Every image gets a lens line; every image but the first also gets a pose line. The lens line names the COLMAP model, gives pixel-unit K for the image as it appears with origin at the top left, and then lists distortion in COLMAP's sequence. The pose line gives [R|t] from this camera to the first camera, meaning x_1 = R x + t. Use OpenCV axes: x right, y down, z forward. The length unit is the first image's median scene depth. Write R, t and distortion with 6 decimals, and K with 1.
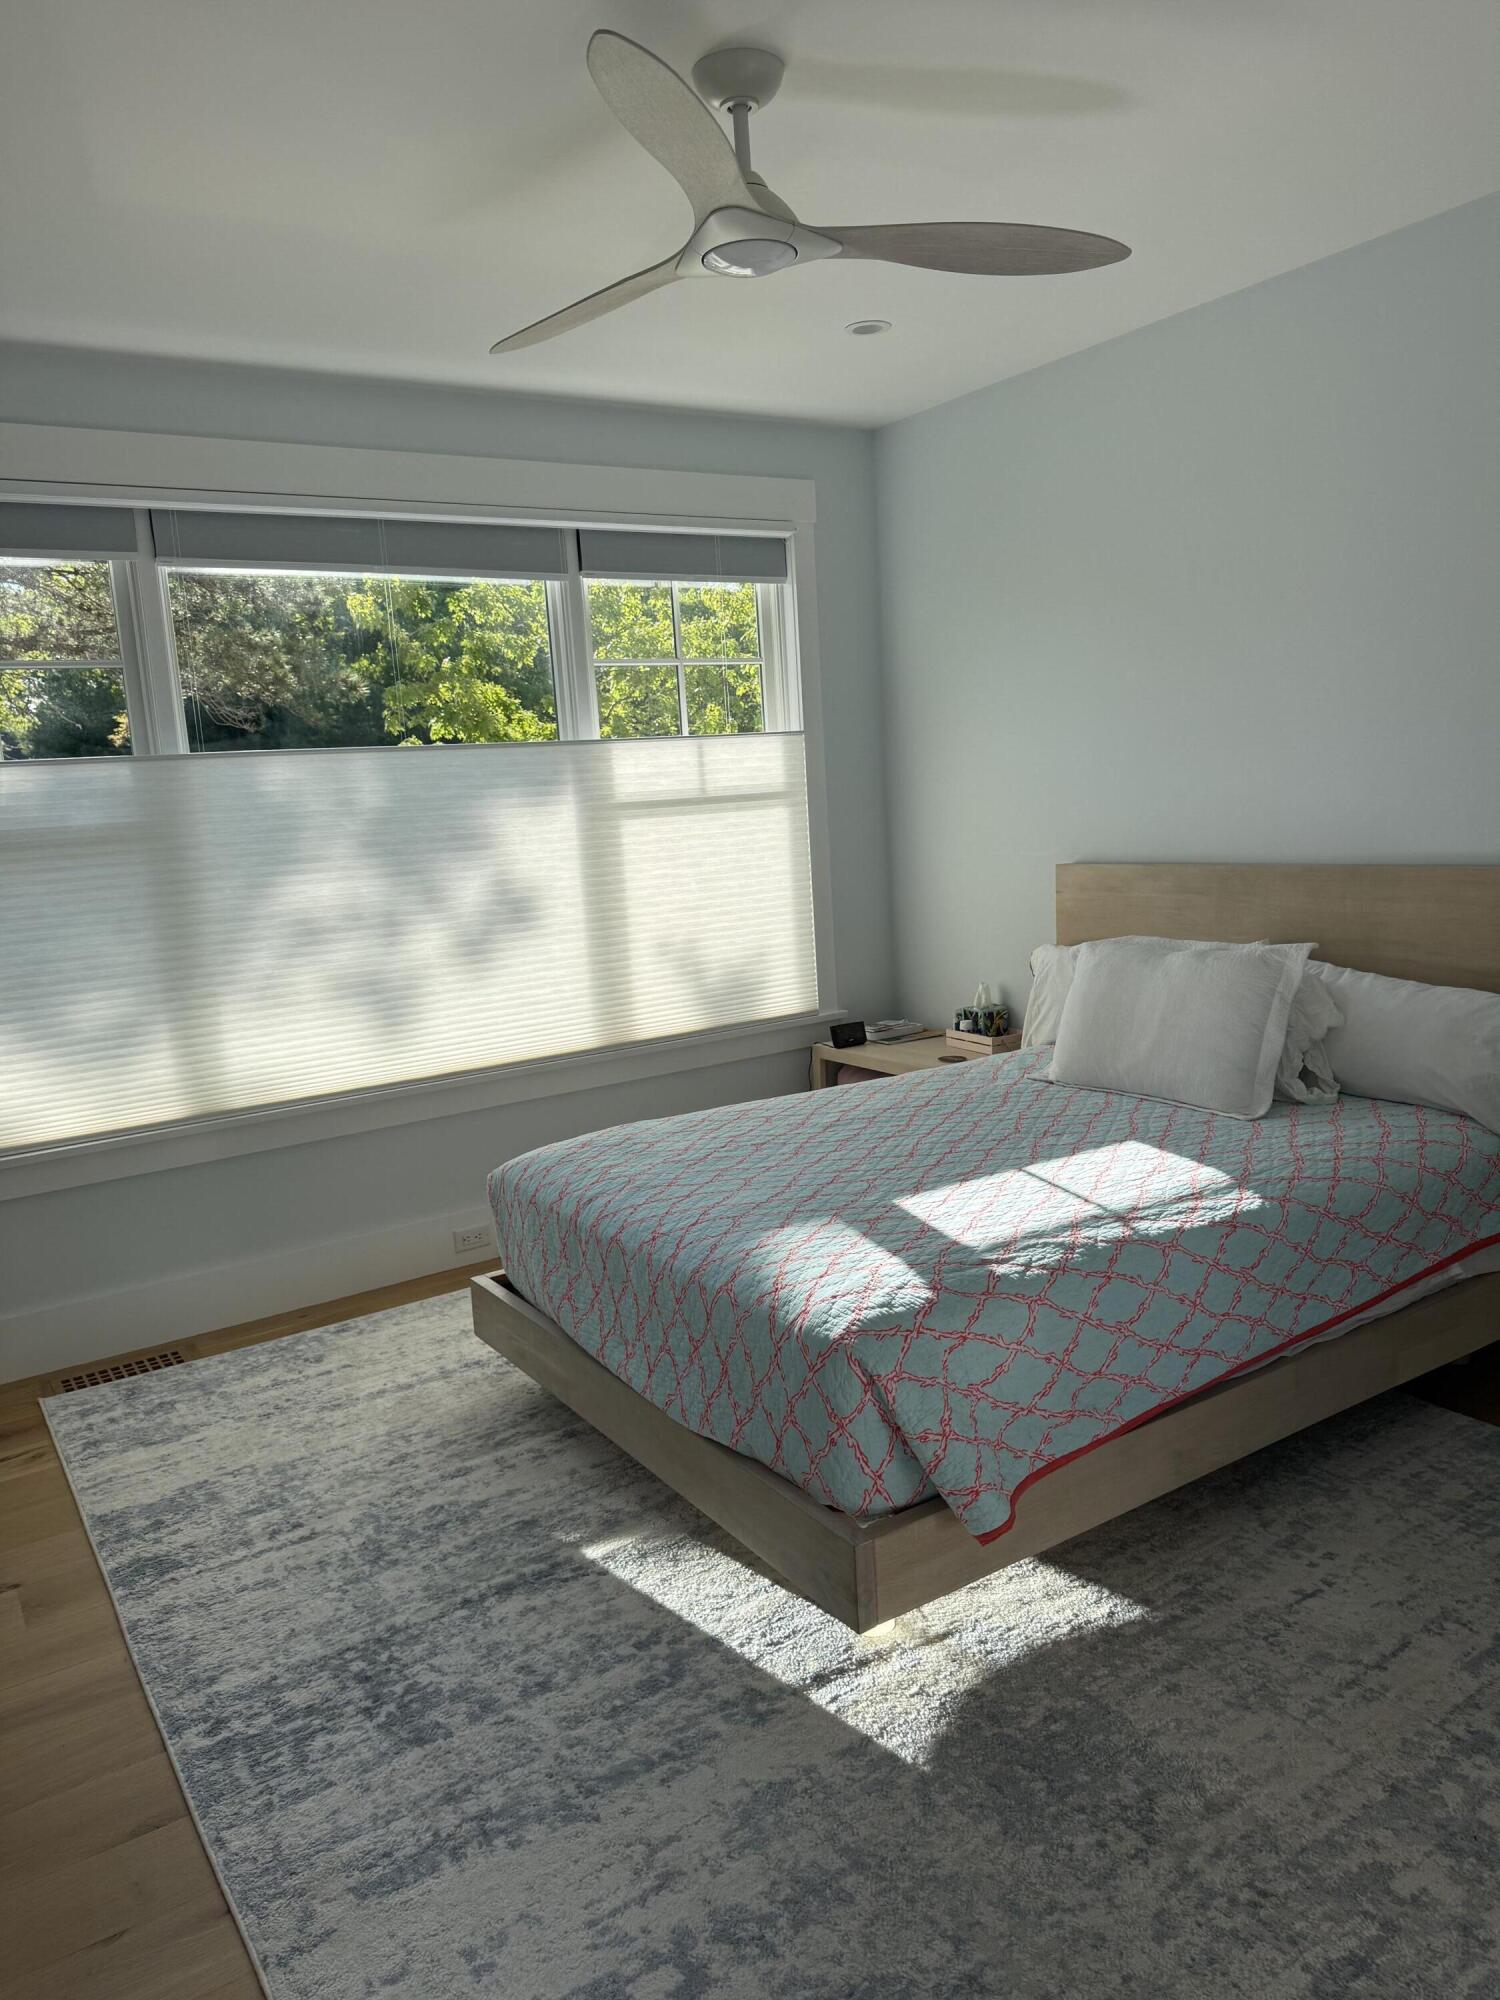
lens RADIAL K [[1395.1, 0, 747.1], [0, 1395.1, 994.6], [0, 0, 1]] dist [0.060529, -0.077030]
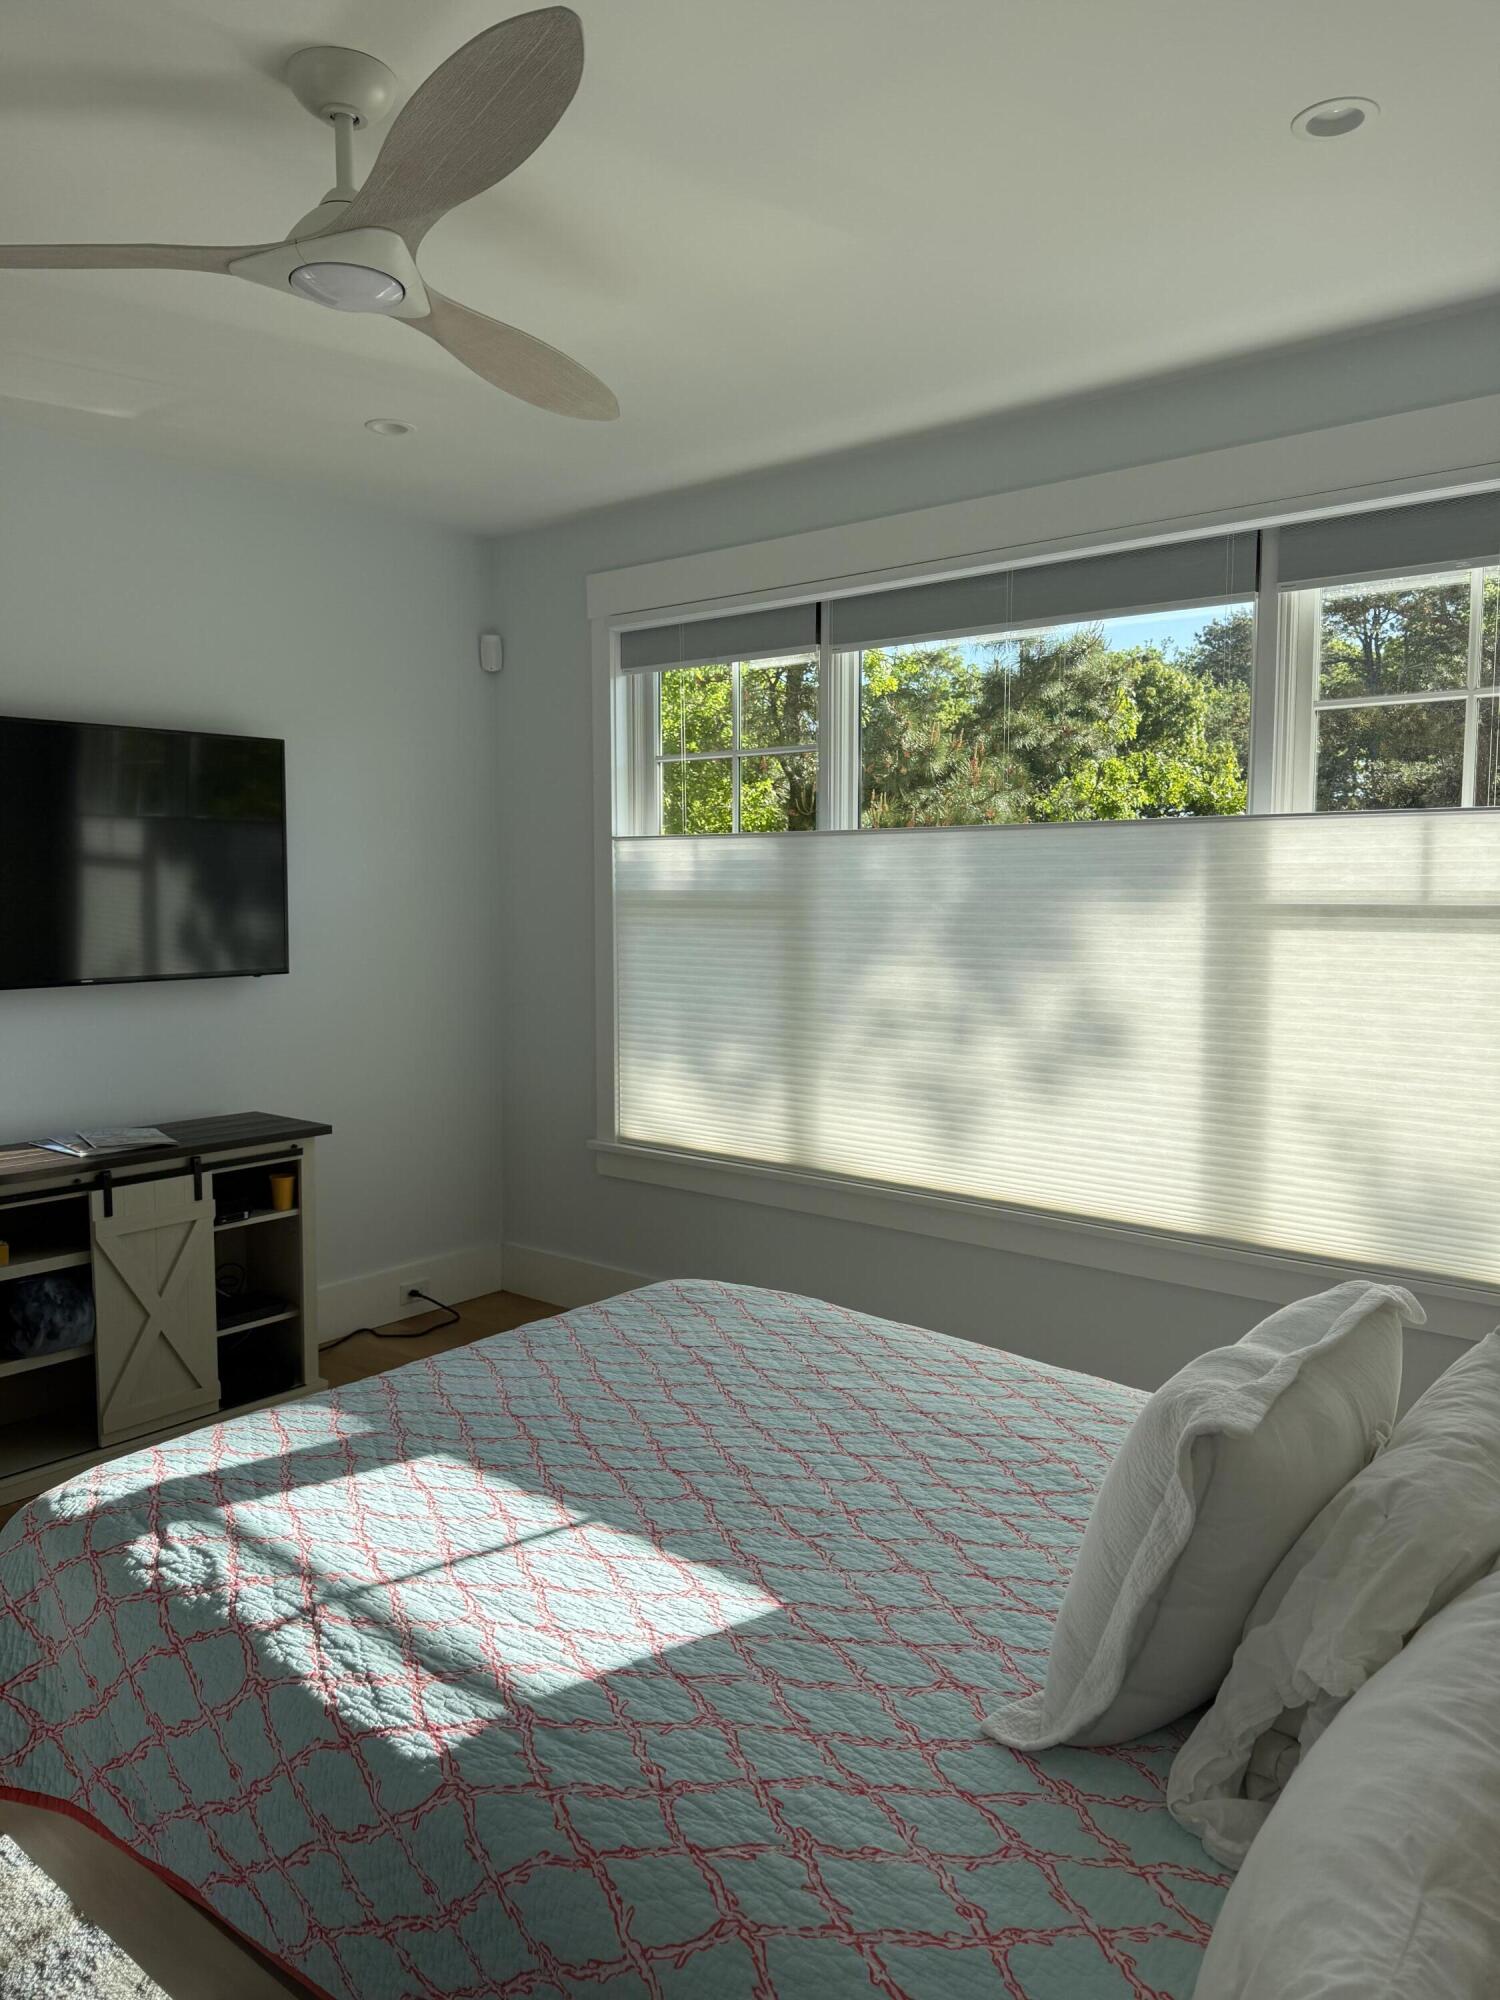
lens RADIAL K [[1395.1, 0, 745.5], [0, 1395.1, 1006.9], [0, 0, 1]] dist [0.060529, -0.077030]
pose [[0.304323, 0.146435, -0.941246, 0.546342], [-0.156881, 0.982326, 0.102103, -0.128241], [0.939562, 0.116591, 0.321917, 0.577521]]
